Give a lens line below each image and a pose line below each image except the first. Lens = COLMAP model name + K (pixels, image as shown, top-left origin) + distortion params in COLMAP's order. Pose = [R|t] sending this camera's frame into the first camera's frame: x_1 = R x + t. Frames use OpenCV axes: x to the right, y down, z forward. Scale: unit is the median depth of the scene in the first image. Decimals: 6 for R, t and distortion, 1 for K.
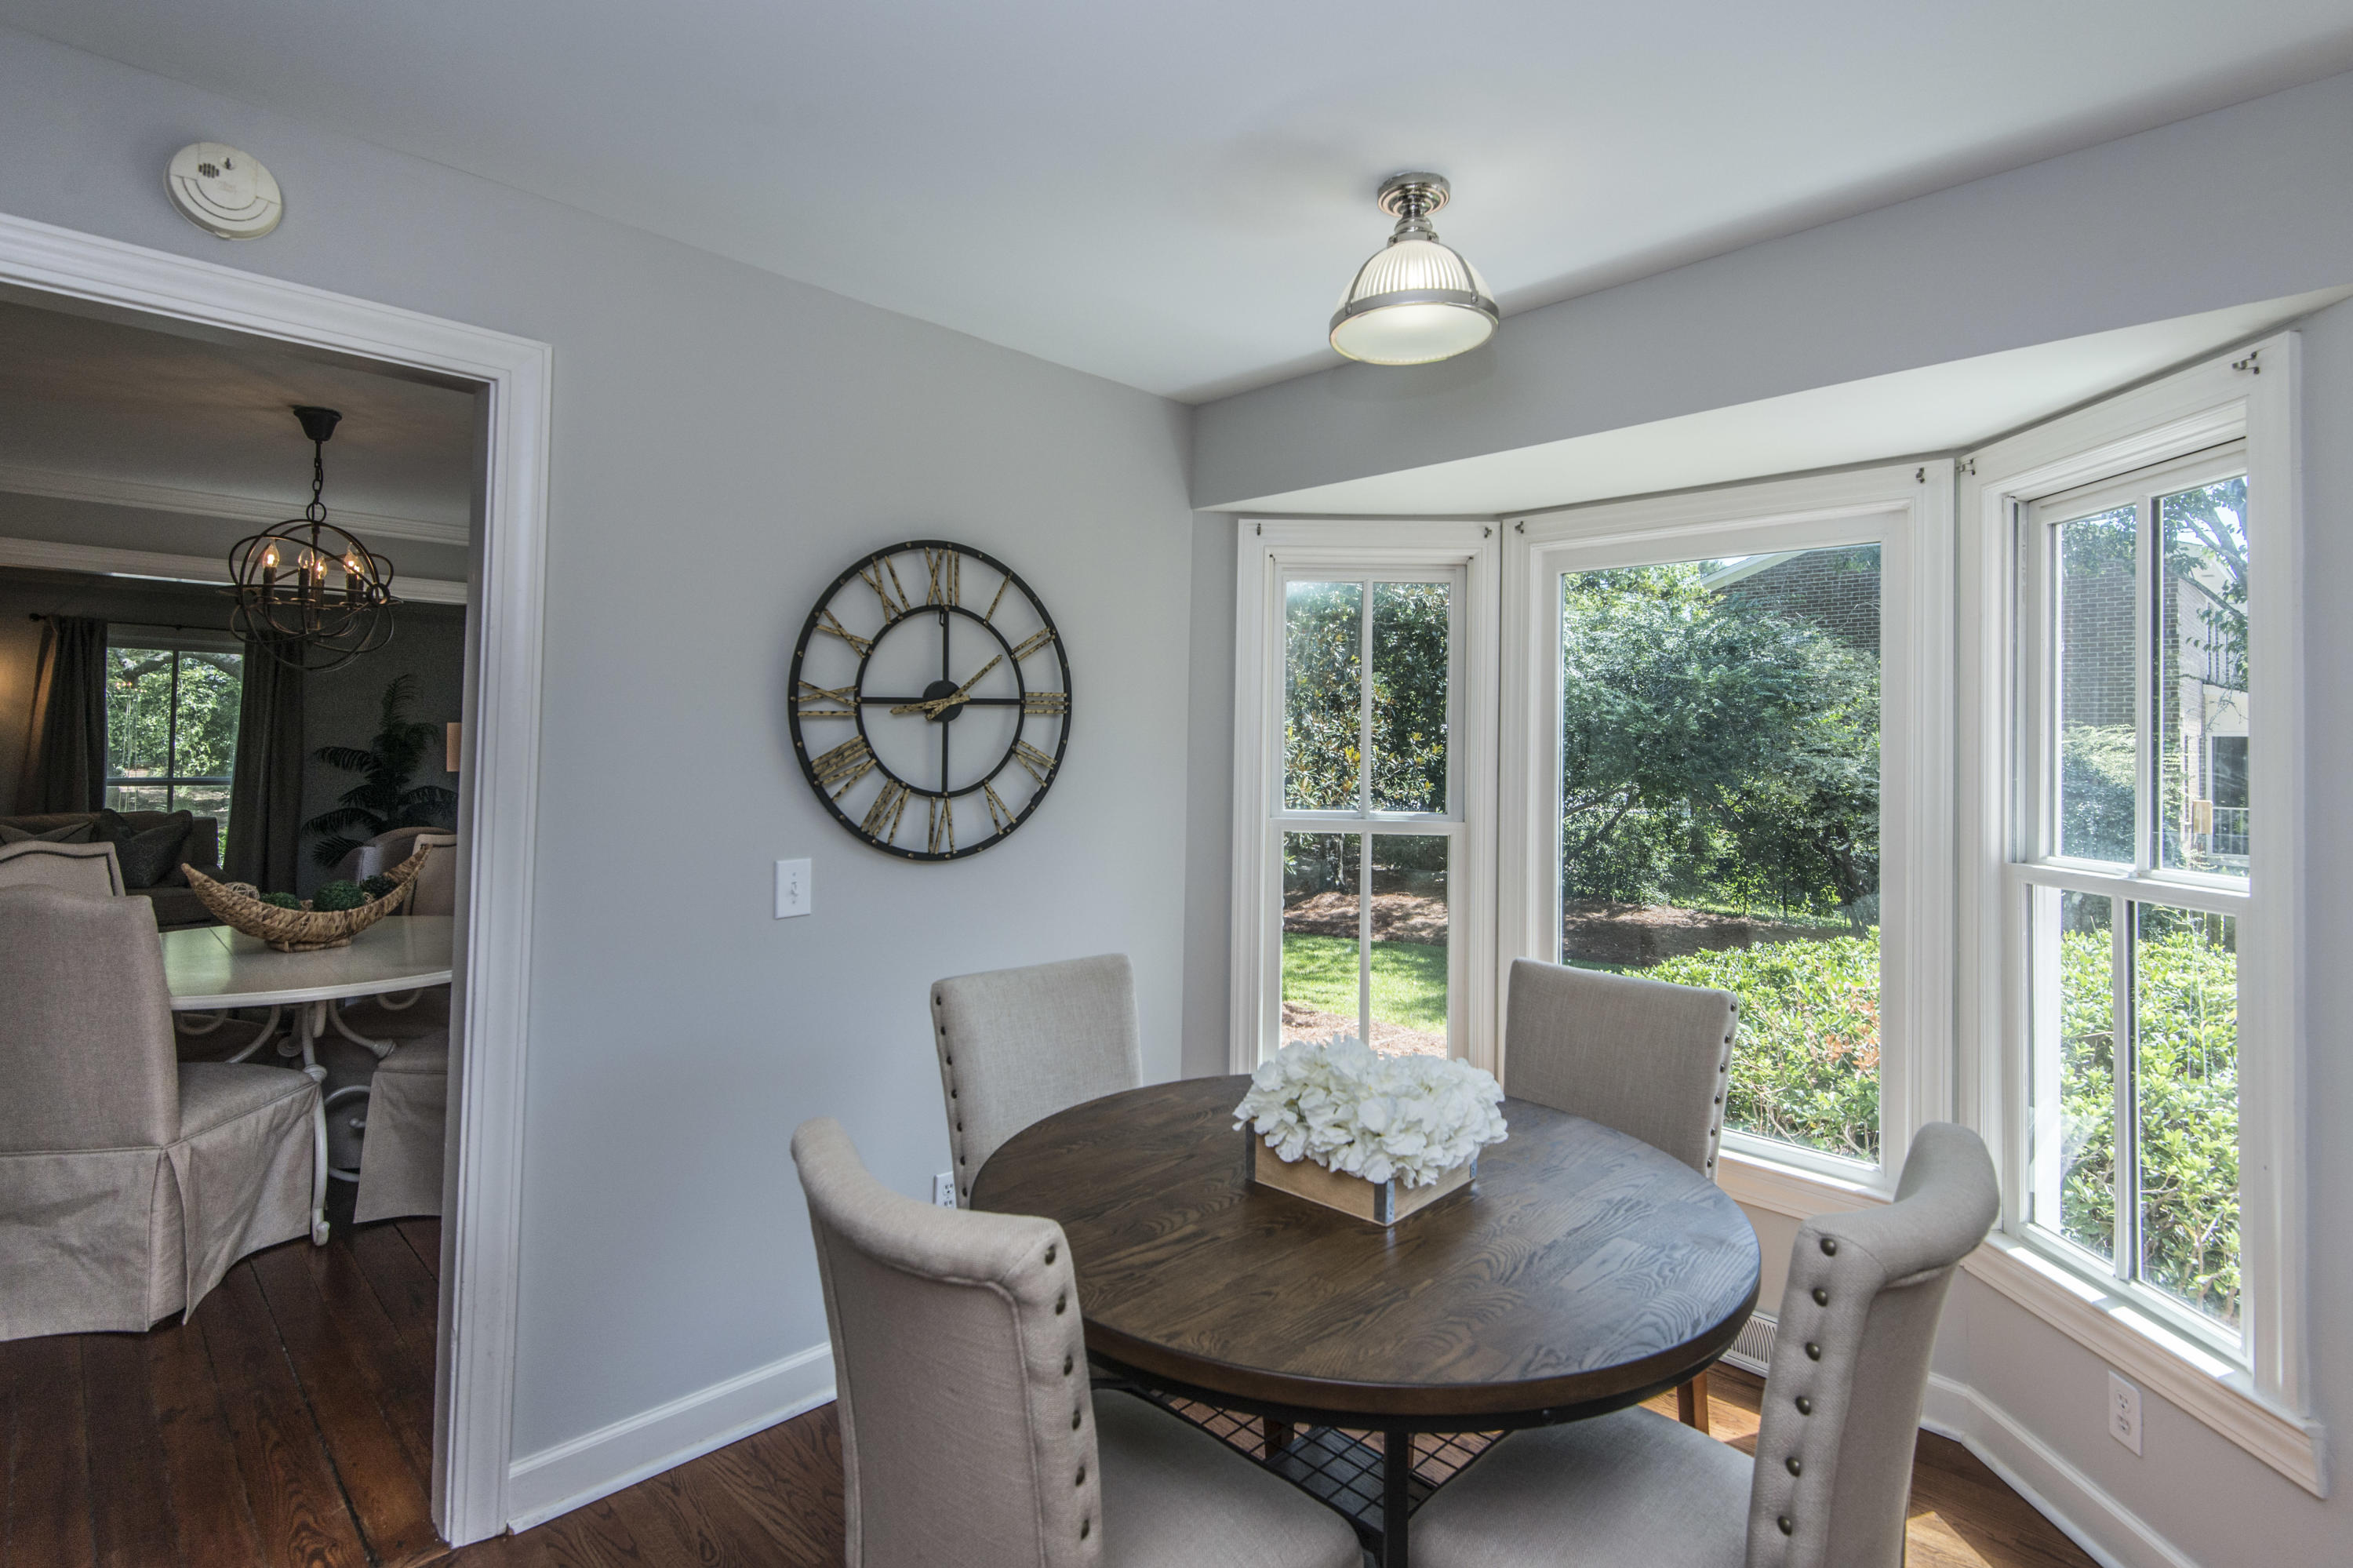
lens RADIAL K [[1119.8, 0, 1173.7], [0, 1119.8, 725.6], [0, 0, 1]] dist [0.021998, -0.004421]
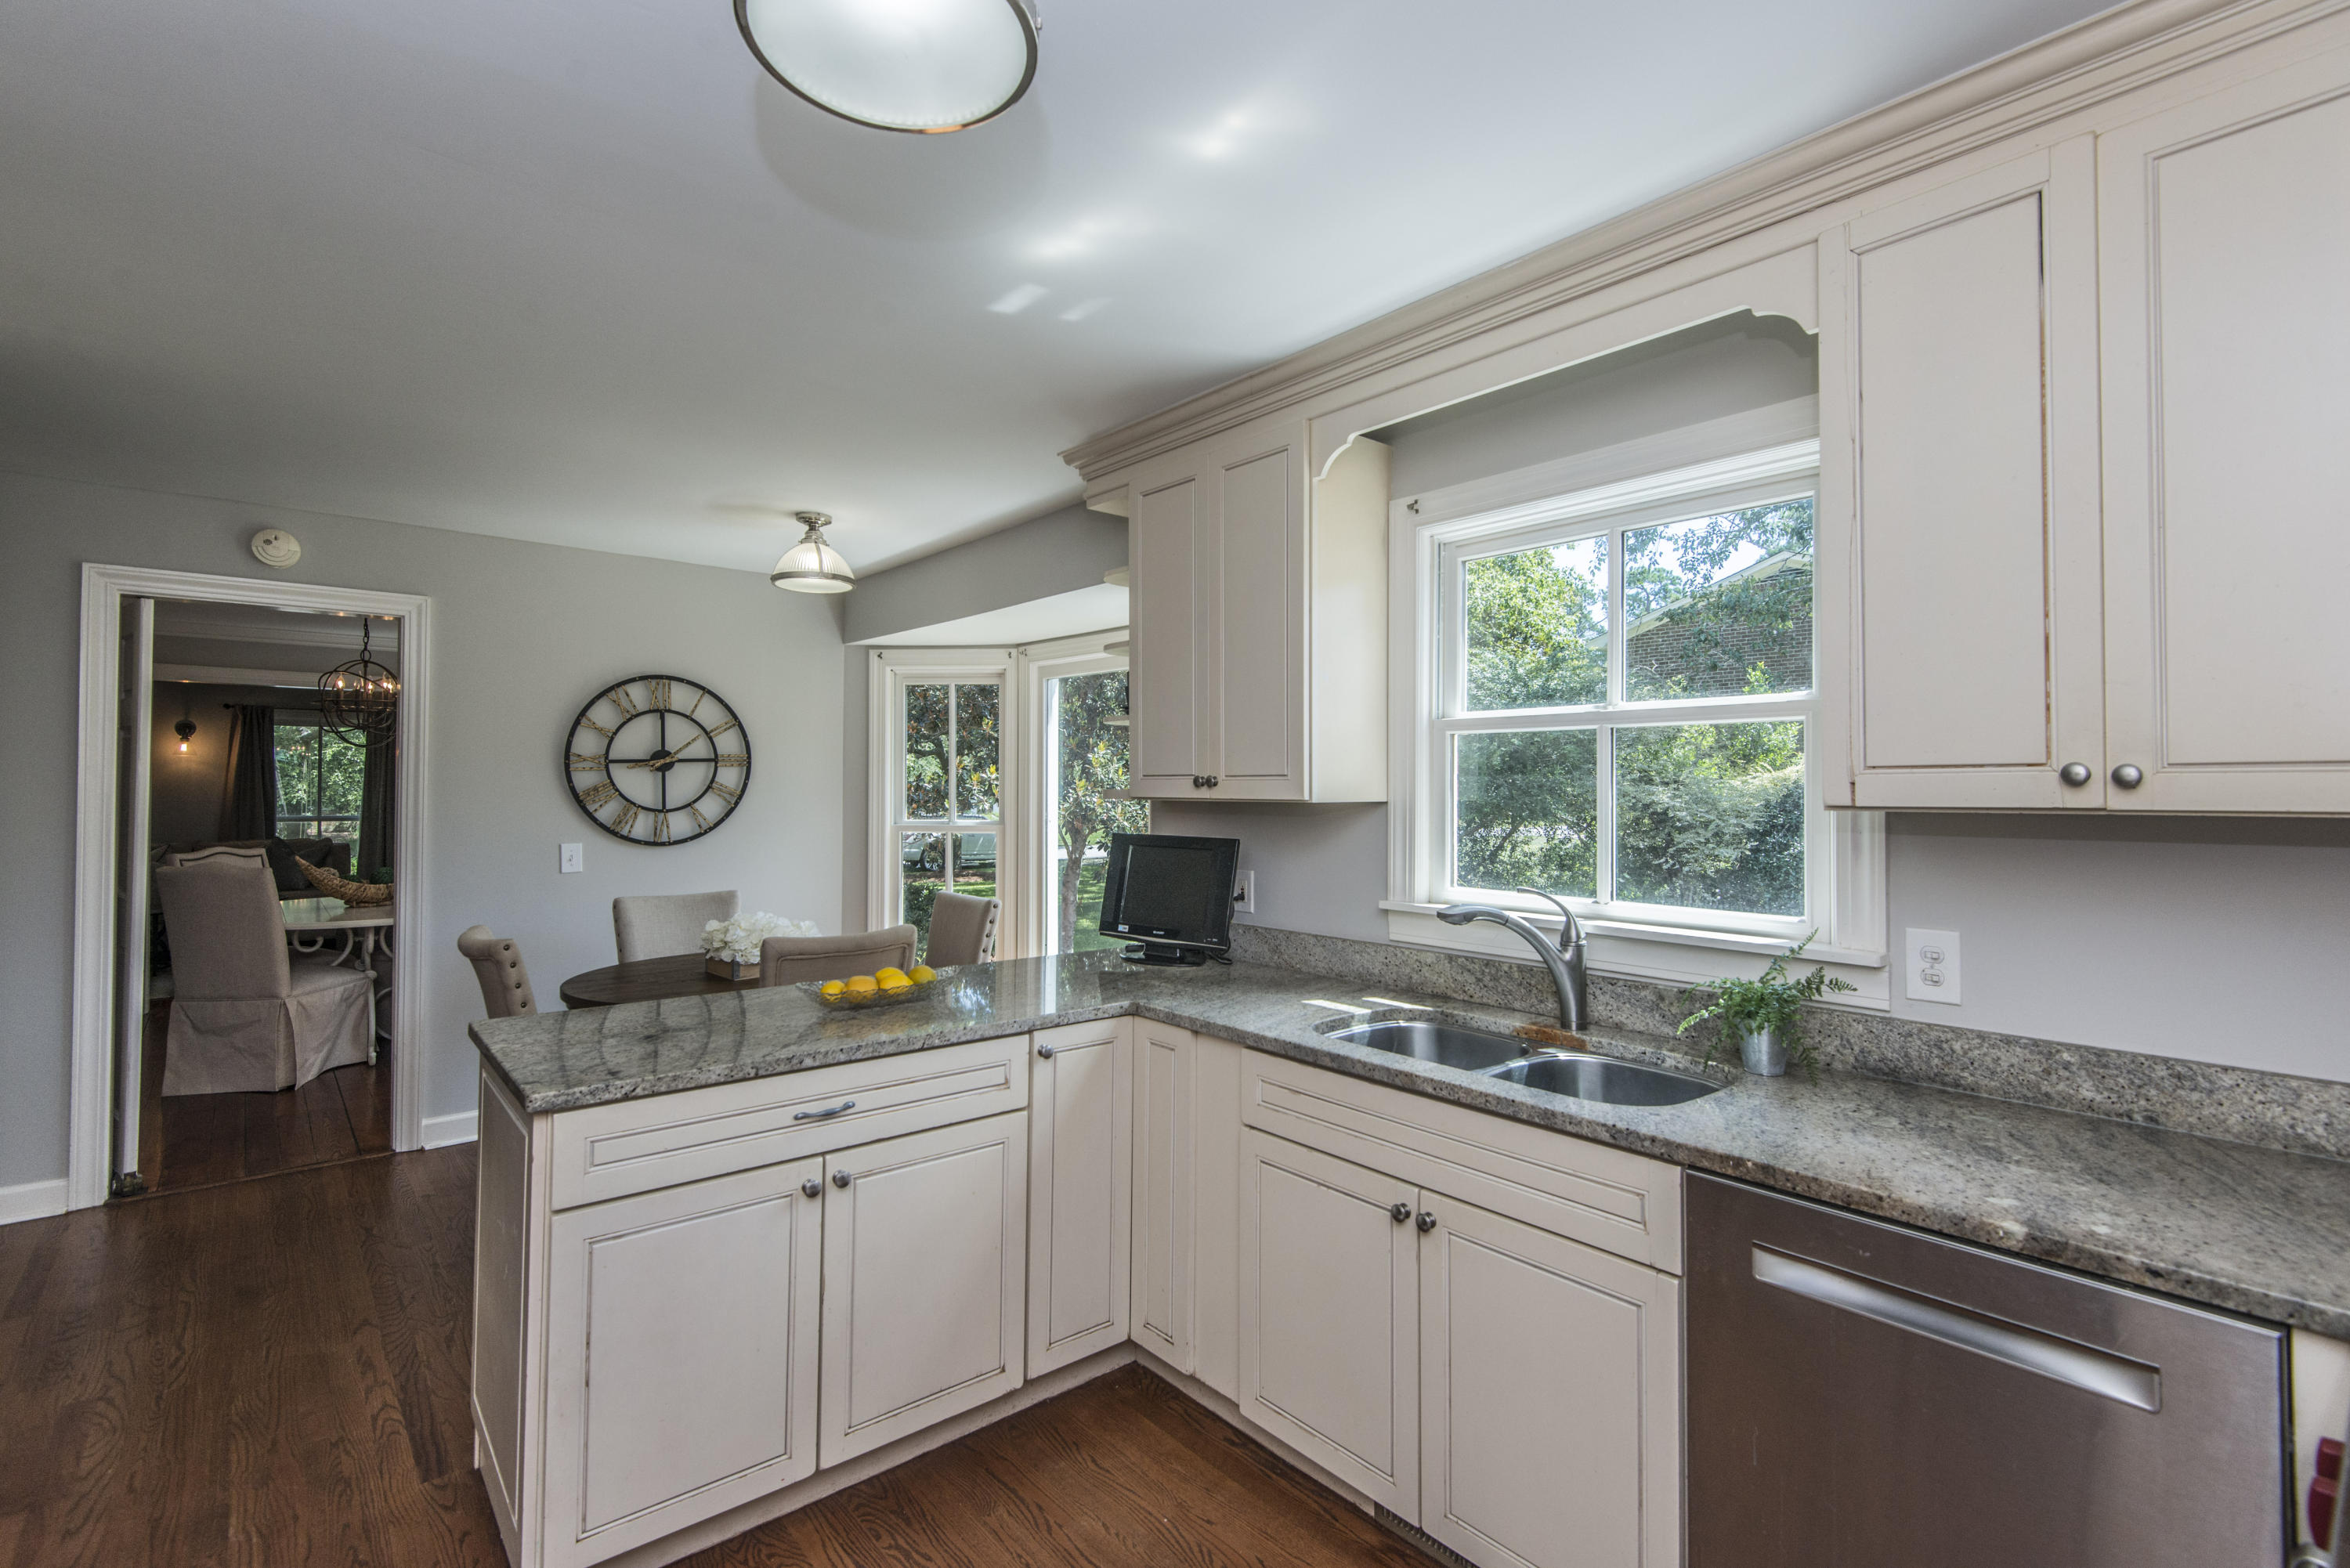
lens RADIAL K [[1074.0, 0, 1176.6], [0, 1074.0, 784.0], [0, 0, 1]] dist [0.026457, -0.010777]
pose [[0.996739, -0.011853, -0.079820, 0.774450], [0.013102, 0.999799, 0.015146, 0.001374], [0.079625, -0.016143, 0.996694, -0.711228]]
